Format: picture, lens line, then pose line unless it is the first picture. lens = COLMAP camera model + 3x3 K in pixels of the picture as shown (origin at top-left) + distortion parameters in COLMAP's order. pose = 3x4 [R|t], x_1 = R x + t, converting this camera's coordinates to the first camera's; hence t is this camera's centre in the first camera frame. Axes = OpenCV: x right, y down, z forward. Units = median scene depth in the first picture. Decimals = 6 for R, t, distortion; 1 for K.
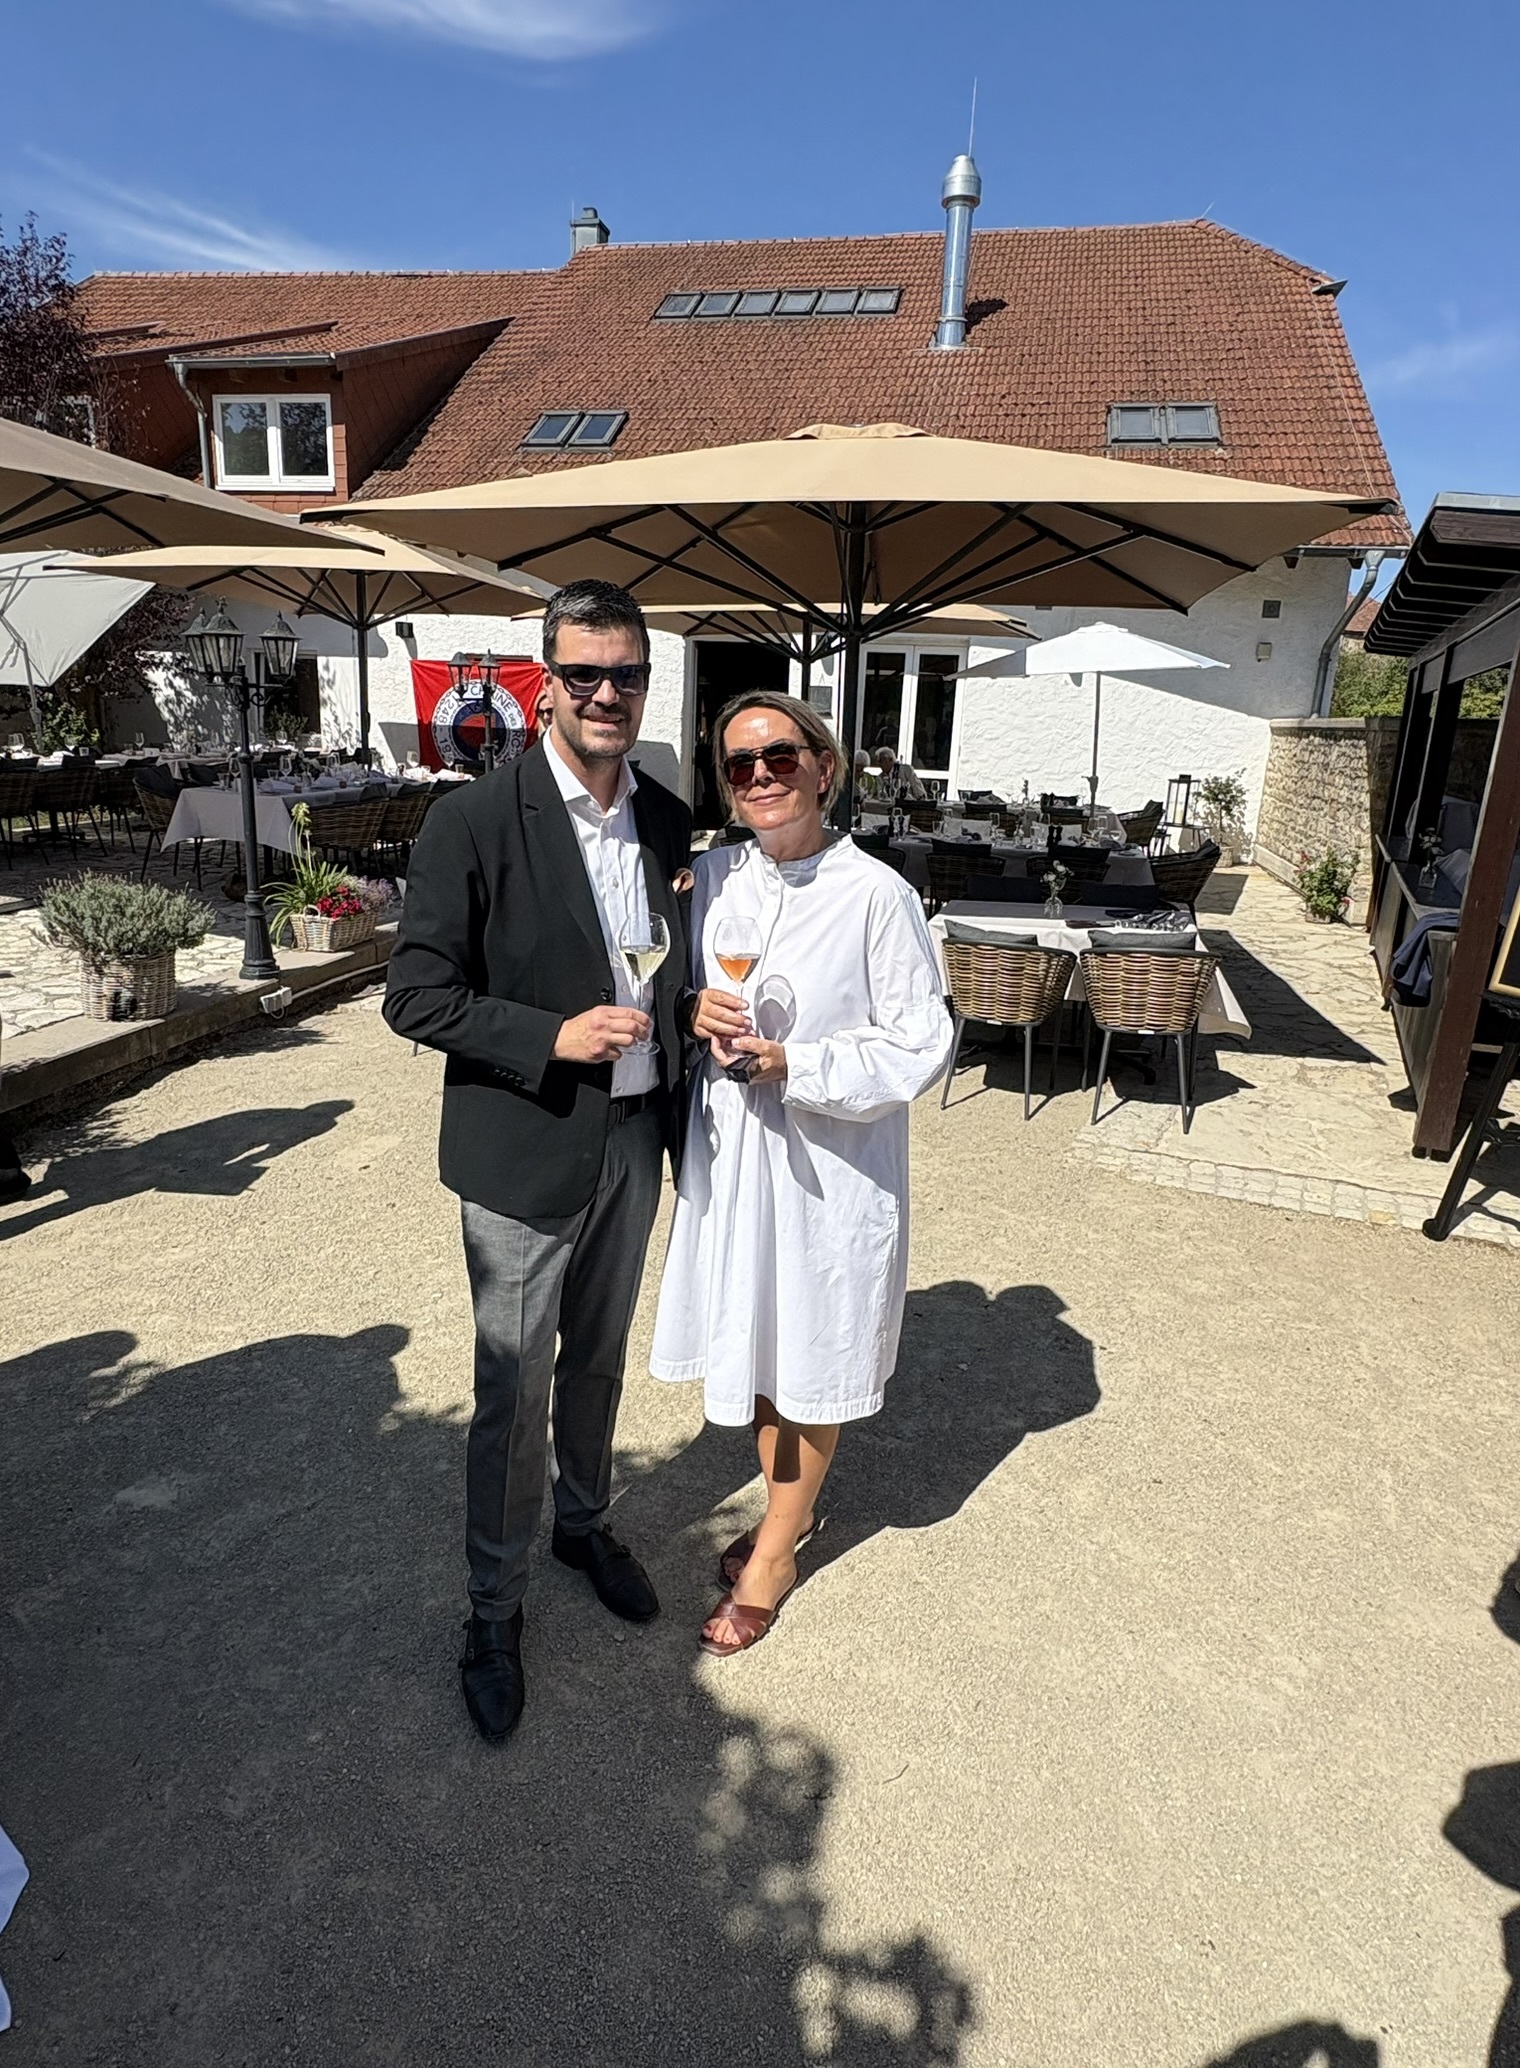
lens RADIAL K [[1191.6, 0, 755.8], [0, 1191.6, 1037.1], [0, 0, 1]] dist [-0.001842, -0.004333]
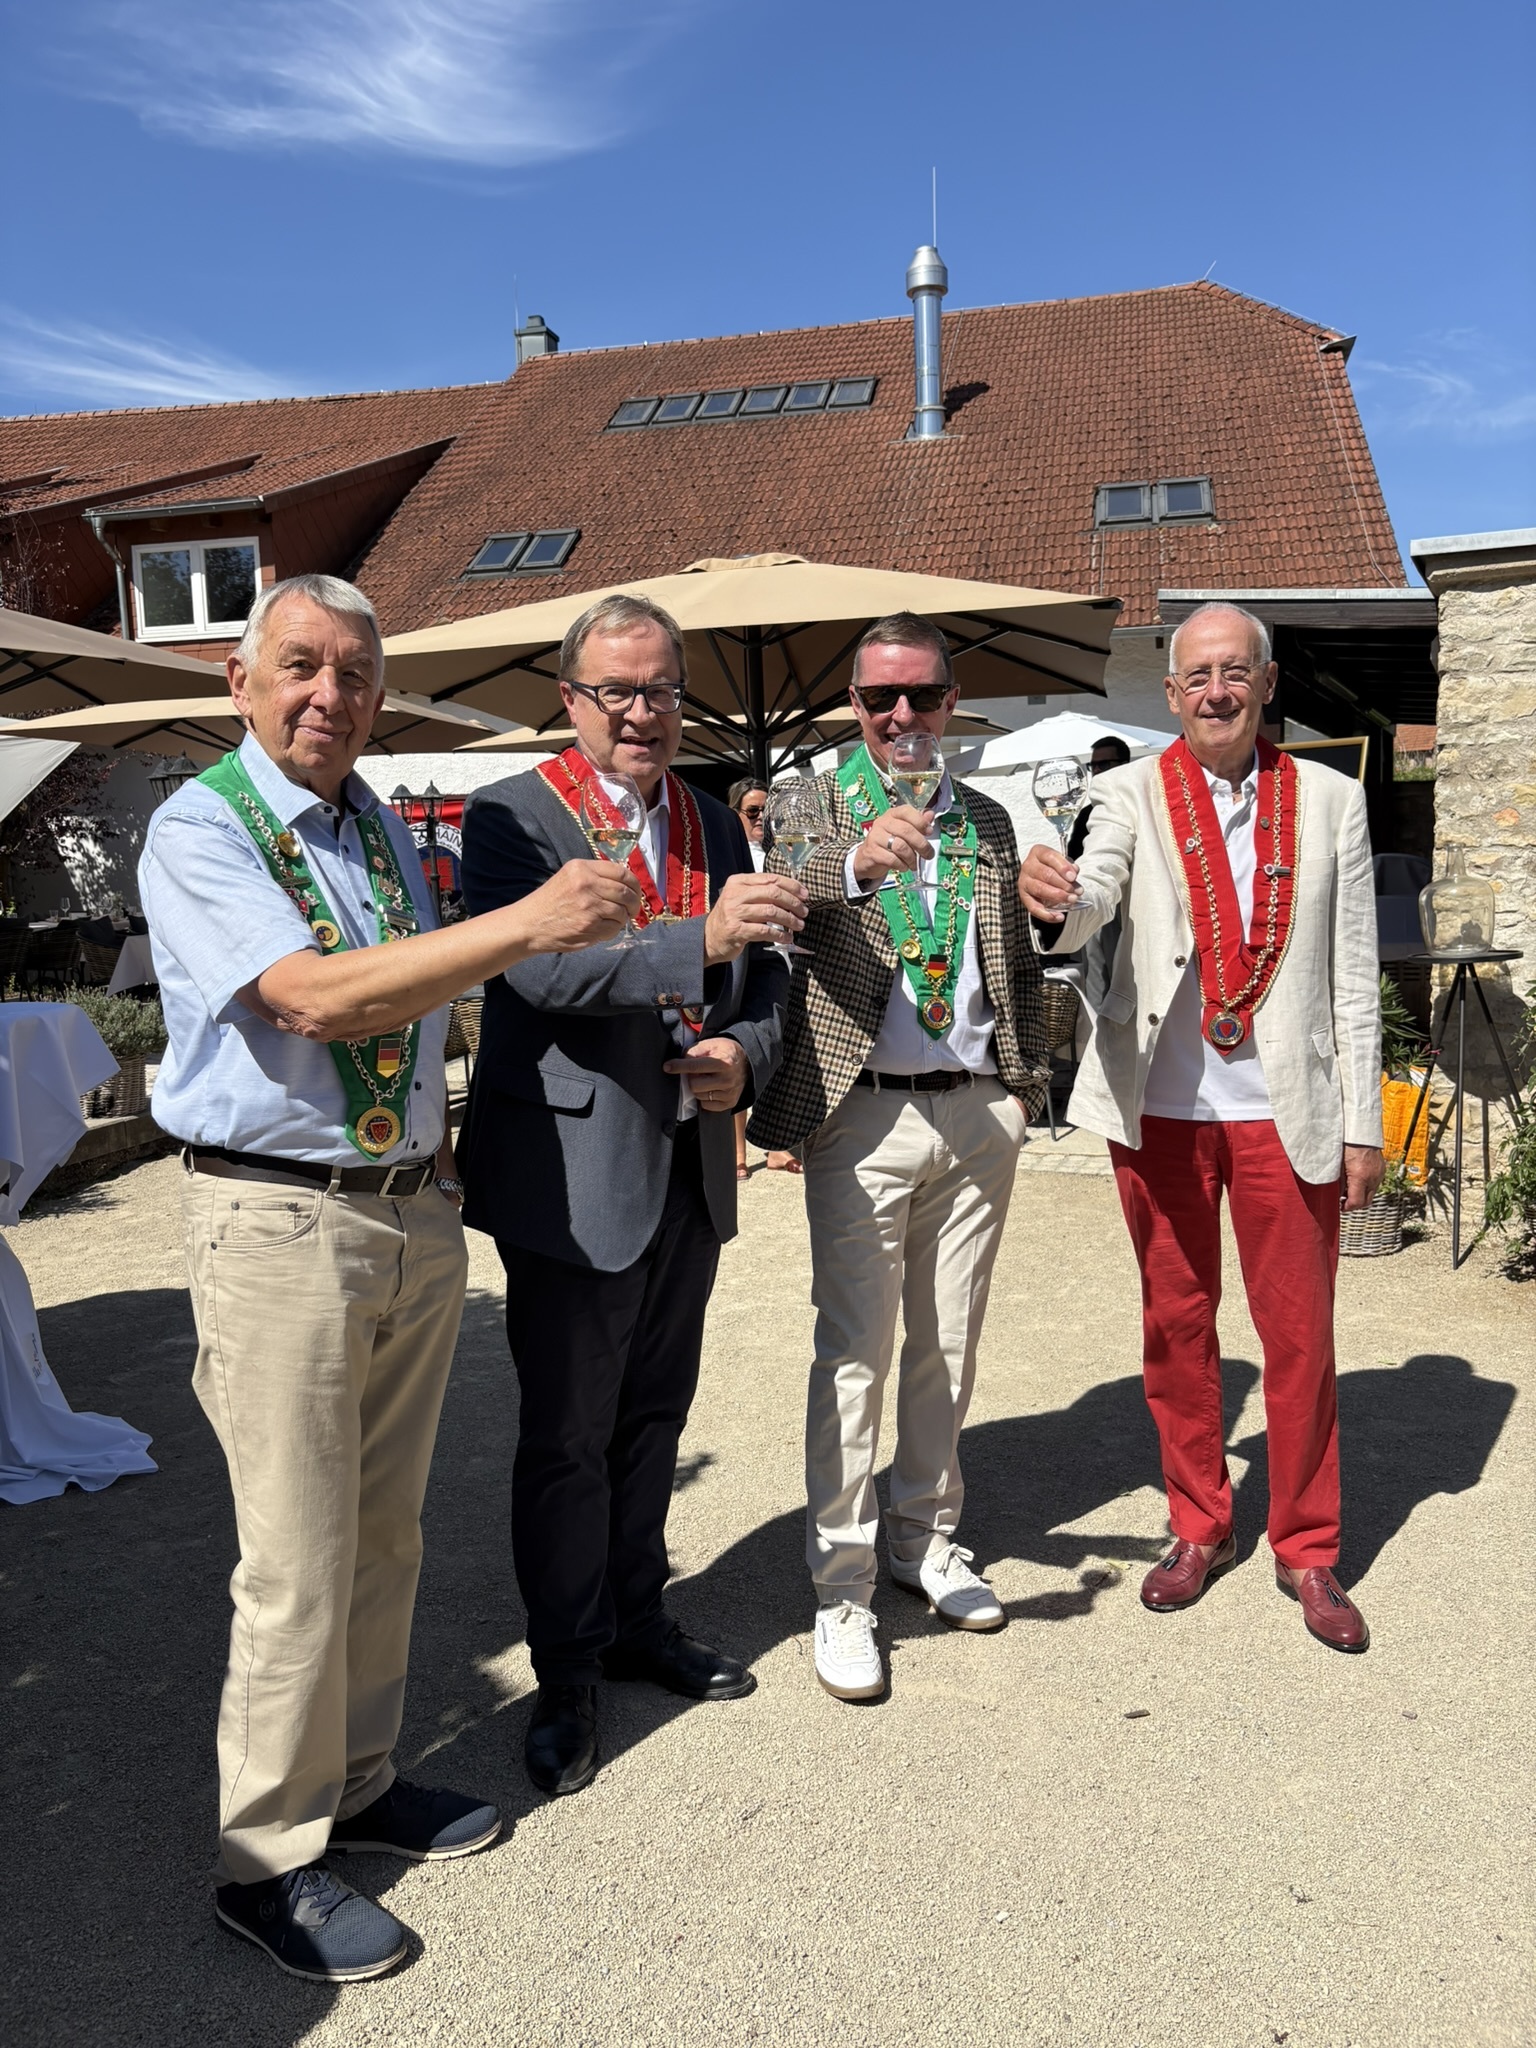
lens RADIAL K [[1540.7, 0, 769.2], [0, 1540.7, 1025.9], [0, 0, 1]] dist [-0.002850, -0.001185]
pose [[0.997566, -0.067923, -0.015774, 0.029411], [0.064675, 0.985821, -0.154839, 0.042918], [0.026067, 0.153442, 0.987814, -0.105571]]
